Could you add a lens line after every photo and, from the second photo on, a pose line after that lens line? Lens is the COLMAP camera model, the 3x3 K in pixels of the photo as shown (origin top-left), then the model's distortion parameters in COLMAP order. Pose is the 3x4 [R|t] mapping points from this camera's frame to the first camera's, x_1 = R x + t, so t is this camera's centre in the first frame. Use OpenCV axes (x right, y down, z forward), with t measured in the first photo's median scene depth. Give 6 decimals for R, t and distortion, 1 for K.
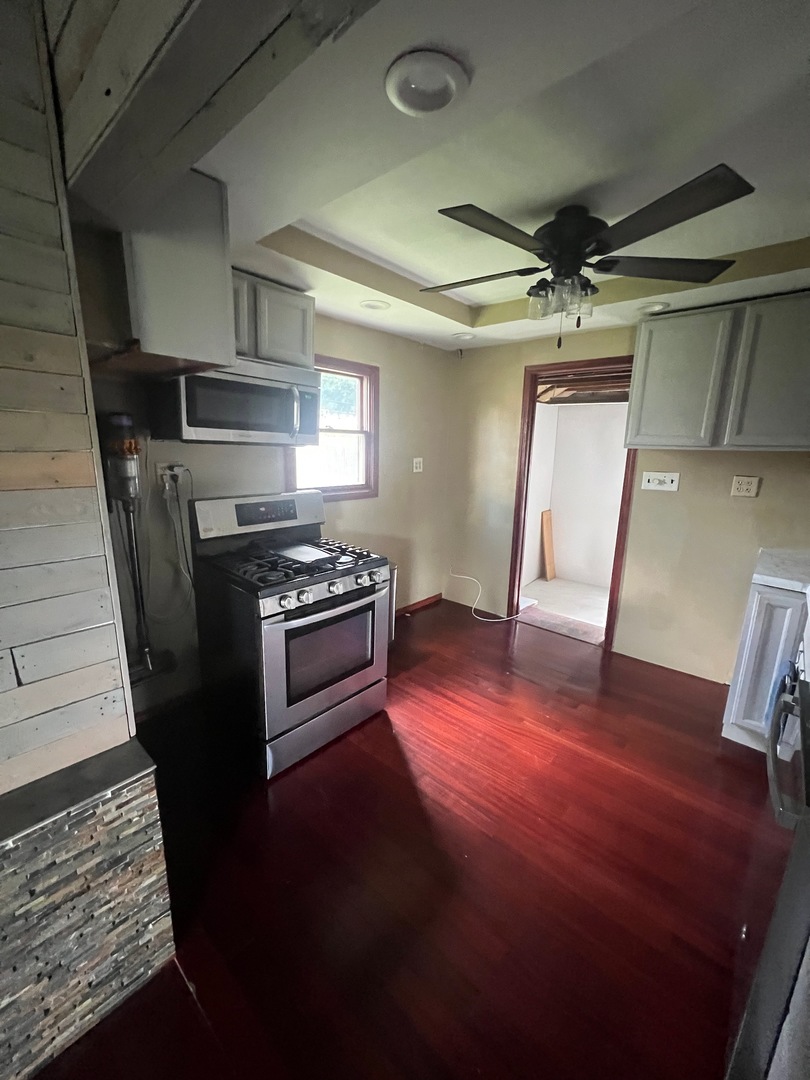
lens RADIAL K [[432.2, 0, 403.7], [0, 432.2, 534.8], [0, 0, 1]] dist [-0.000545, -0.000158]
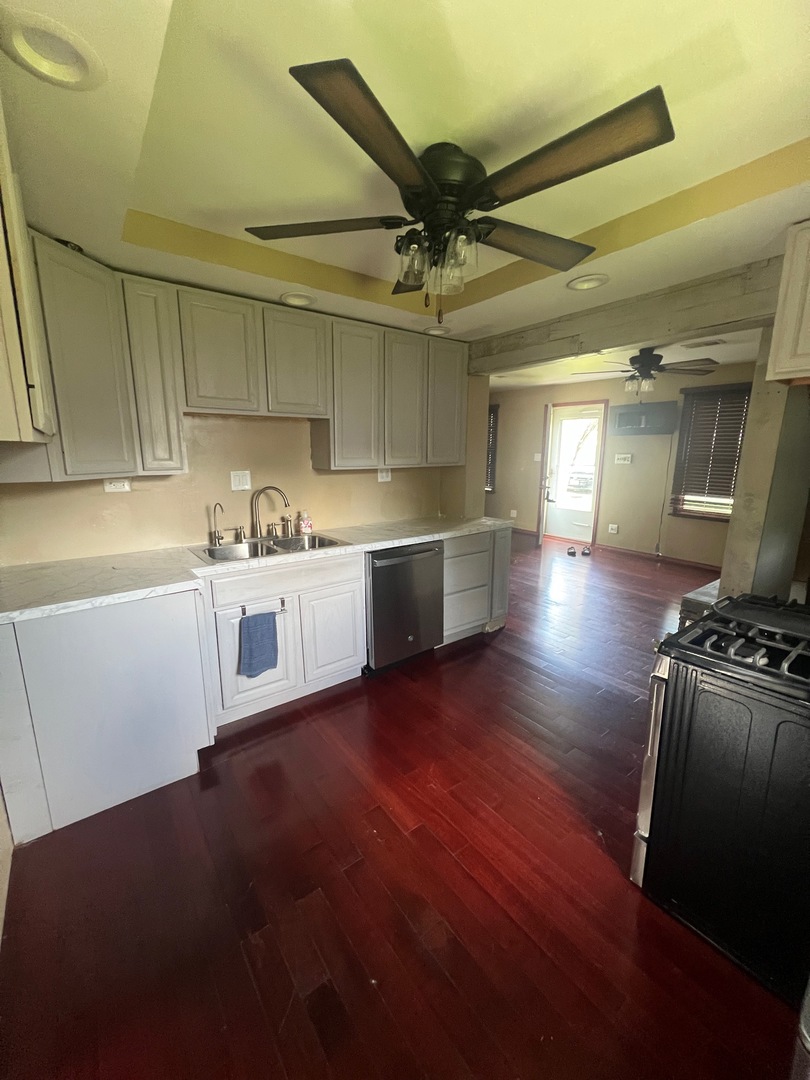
lens RADIAL K [[432.2, 0, 403.7], [0, 432.2, 534.8], [0, 0, 1]] dist [-0.000545, -0.000158]
pose [[-0.979017, -0.064150, 0.193418, 0.175091], [0.017457, 0.919267, 0.393247, -0.277905], [-0.203030, 0.388372, -0.898858, 1.364448]]
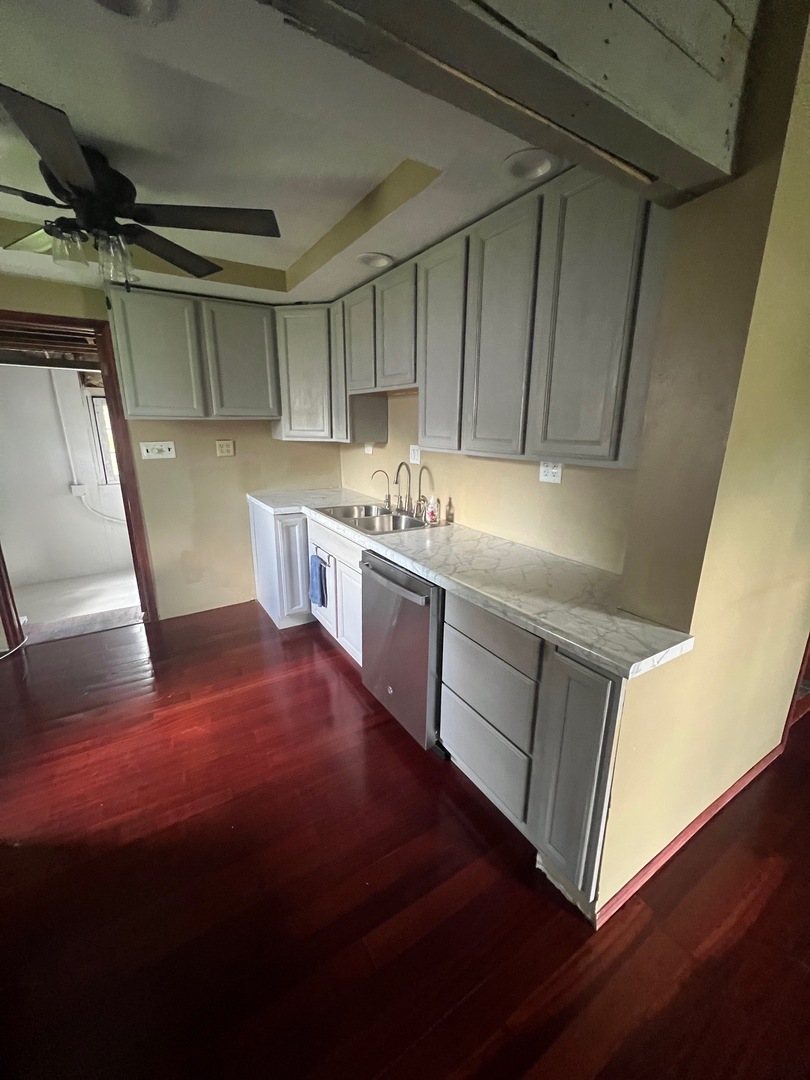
lens RADIAL K [[432.2, 0, 403.7], [0, 432.2, 534.8], [0, 0, 1]] dist [-0.000545, -0.000158]
pose [[0.289952, -0.260384, 0.920938, -0.308841], [0.197974, 0.957782, 0.208470, -0.030368], [-0.936341, 0.121875, 0.329260, 0.125363]]
